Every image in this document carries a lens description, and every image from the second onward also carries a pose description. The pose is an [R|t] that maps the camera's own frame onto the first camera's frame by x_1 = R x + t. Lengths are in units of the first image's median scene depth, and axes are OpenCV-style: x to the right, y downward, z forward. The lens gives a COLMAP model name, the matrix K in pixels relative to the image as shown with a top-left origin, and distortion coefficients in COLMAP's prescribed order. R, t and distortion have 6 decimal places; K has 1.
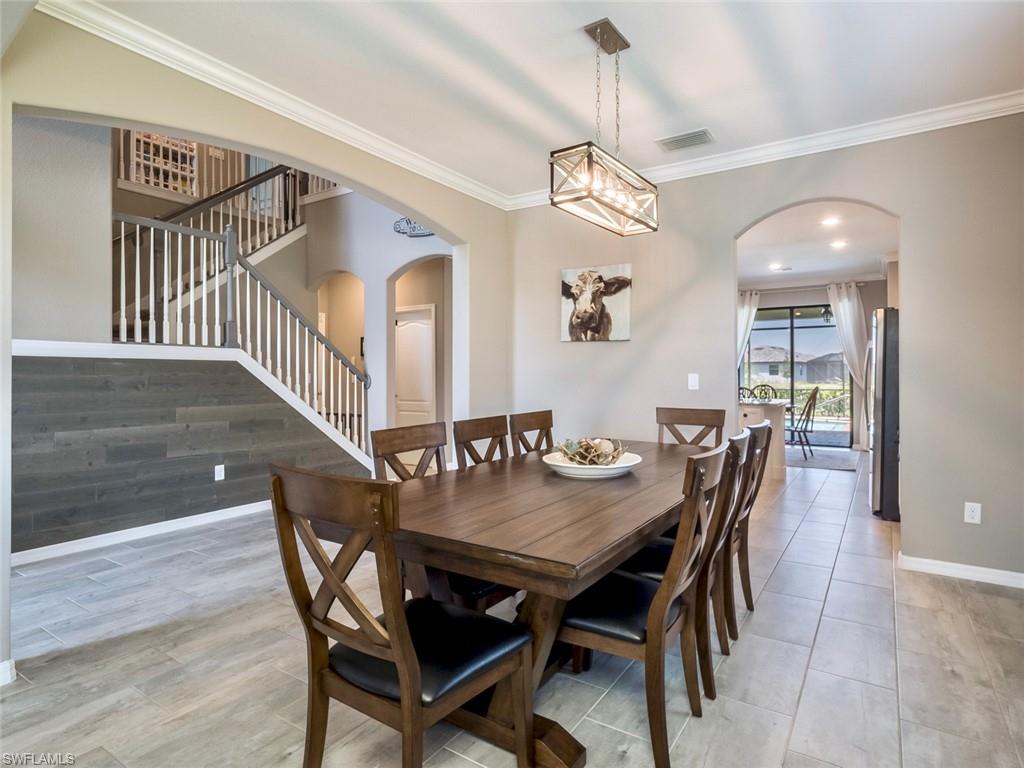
lens RADIAL K [[519.0, 0, 514.3], [0, 519.0, 377.1], [0, 0, 1]] dist [-0.003191, -0.000007]
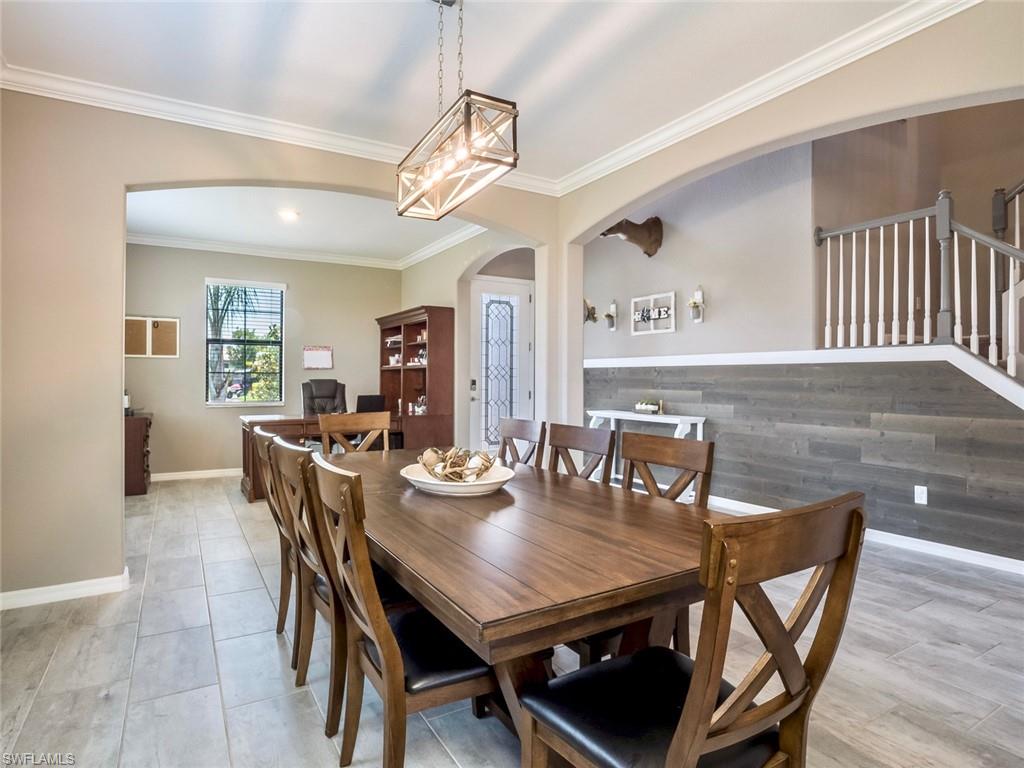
lens RADIAL K [[546.2, 0, 512.9], [0, 546.2, 383.8], [0, 0, 1]] dist [-0.005382, -0.000817]
pose [[-0.395559, 0.009489, -0.918392, 0.530389], [-0.003492, 0.999924, 0.011835, -0.003463], [0.918434, 0.007888, -0.395495, 0.794650]]
